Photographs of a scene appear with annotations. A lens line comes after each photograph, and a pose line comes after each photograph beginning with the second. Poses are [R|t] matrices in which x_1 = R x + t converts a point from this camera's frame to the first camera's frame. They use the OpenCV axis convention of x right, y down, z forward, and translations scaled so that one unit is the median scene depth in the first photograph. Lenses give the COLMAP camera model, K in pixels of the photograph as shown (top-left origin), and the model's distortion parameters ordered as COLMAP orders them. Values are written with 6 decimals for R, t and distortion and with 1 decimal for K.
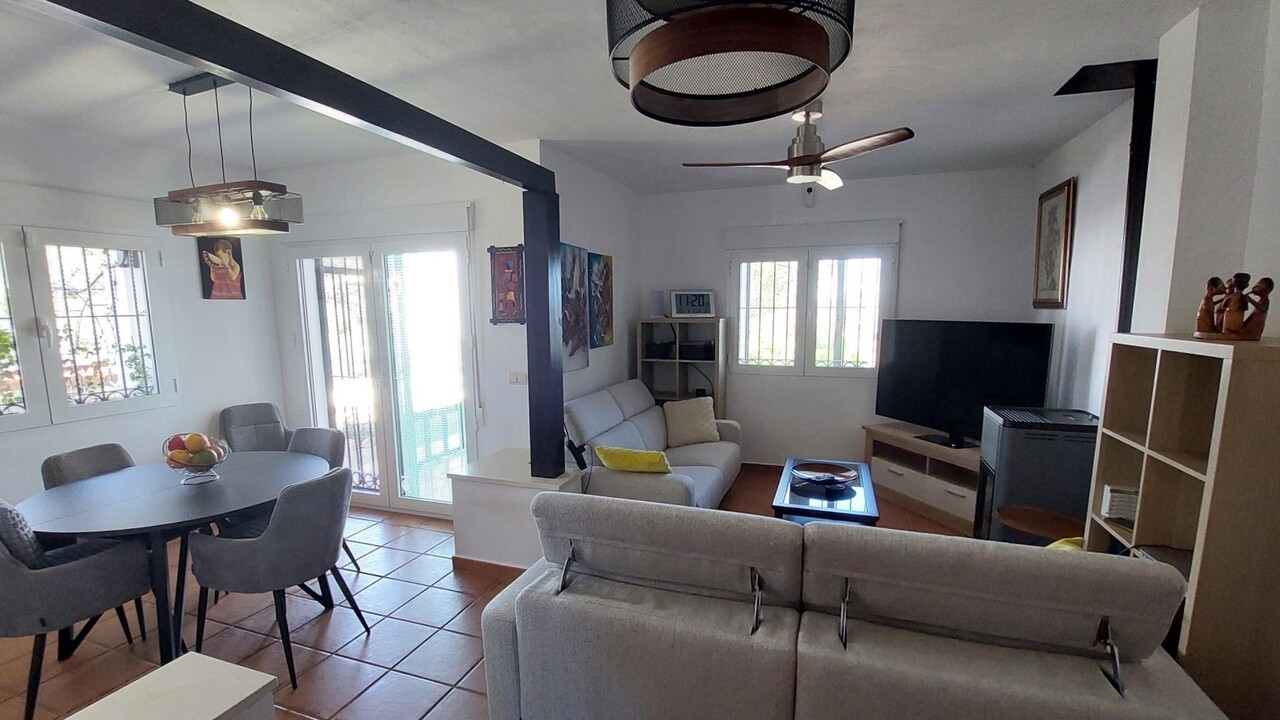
lens RADIAL K [[567.8, 0, 633.0], [0, 567.8, 385.9], [0, 0, 1]] dist [-0.011570, -0.000048]
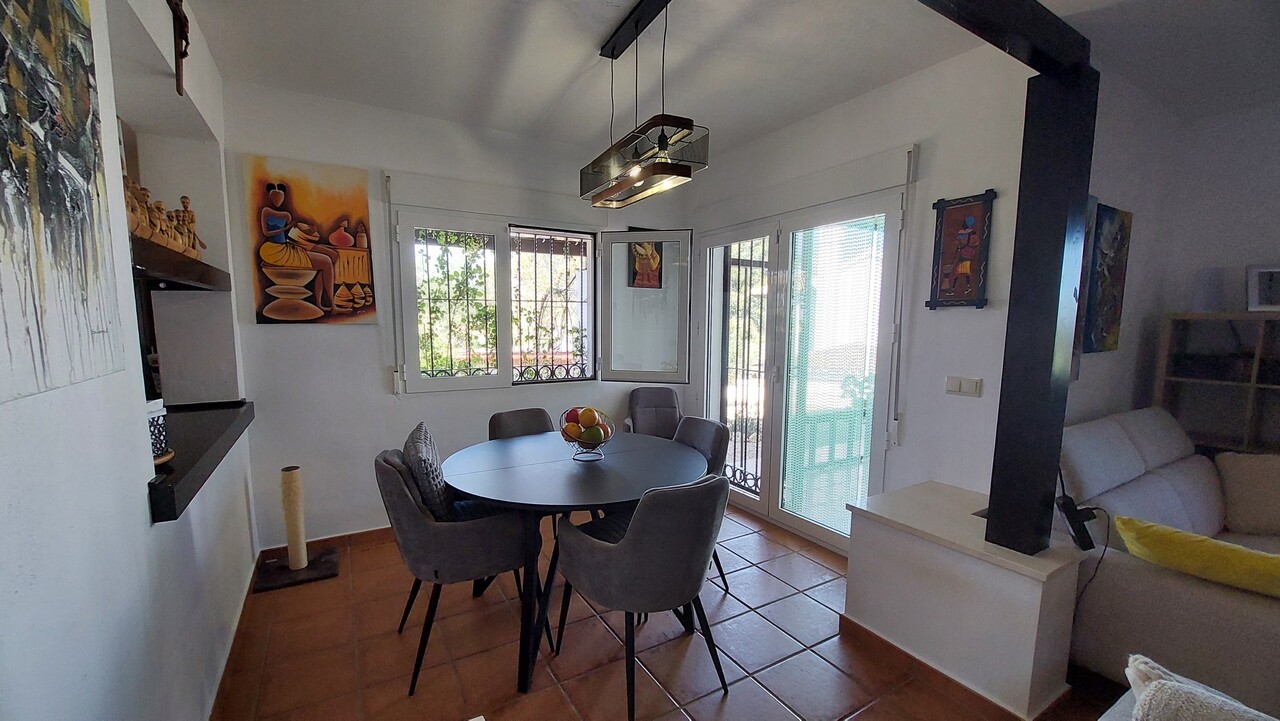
lens RADIAL K [[506.1, 0, 632.8], [0, 506.1, 388.9], [0, 0, 1]] dist [-0.024202, 0.000123]
pose [[0.770658, 0.096910, -0.629837, -0.126272], [-0.101416, 0.994424, 0.028916, 0.013508], [0.629127, 0.041591, 0.776189, 0.269452]]
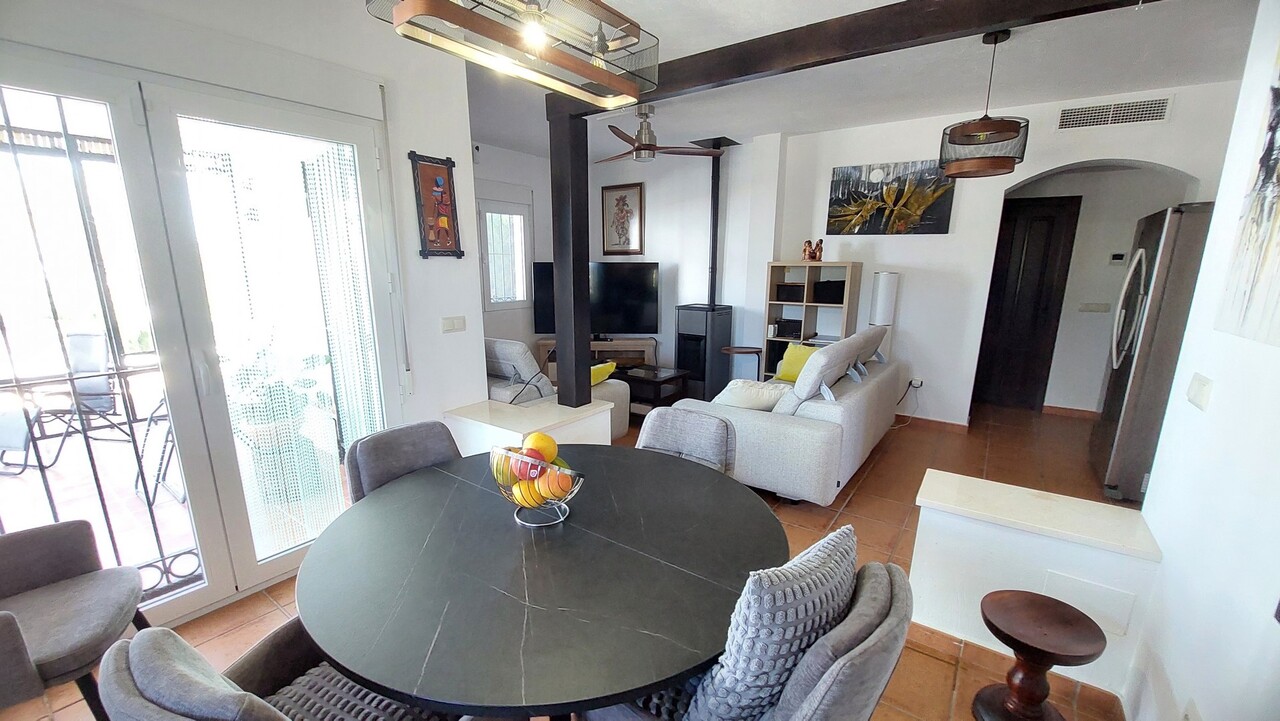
lens RADIAL K [[506.1, 0, 627.5], [0, 506.1, 389.4], [0, 0, 1]] dist [-0.024202, 0.000123]
pose [[0.284735, -0.221101, 0.932760, -0.849254], [0.128313, 0.973072, 0.191487, -0.030184], [-0.949980, 0.065162, 0.305437, 0.542458]]
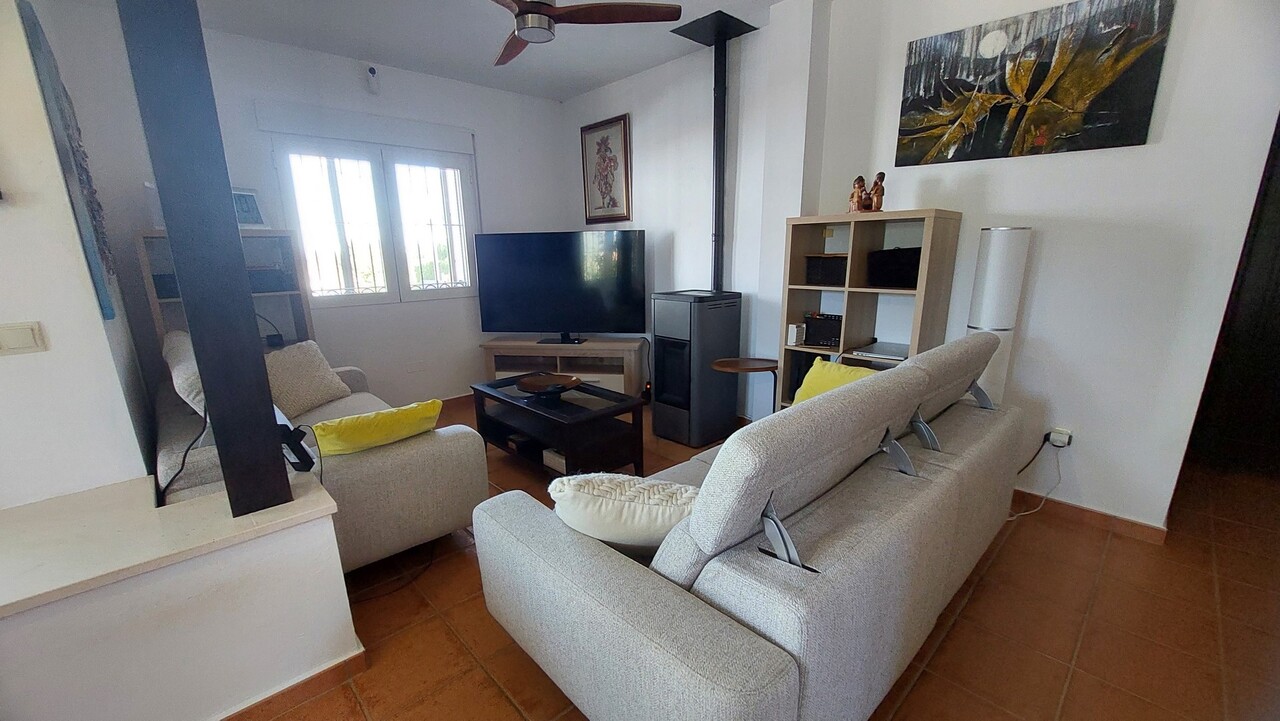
lens RADIAL K [[506.1, 0, 638.3], [0, 506.1, 392.1], [0, 0, 1]] dist [-0.024202, 0.000123]
pose [[0.449519, -0.238989, 0.860707, -0.308871], [0.137118, 0.970587, 0.197887, 0.018003], [-0.882684, 0.029064, 0.469067, 0.428358]]
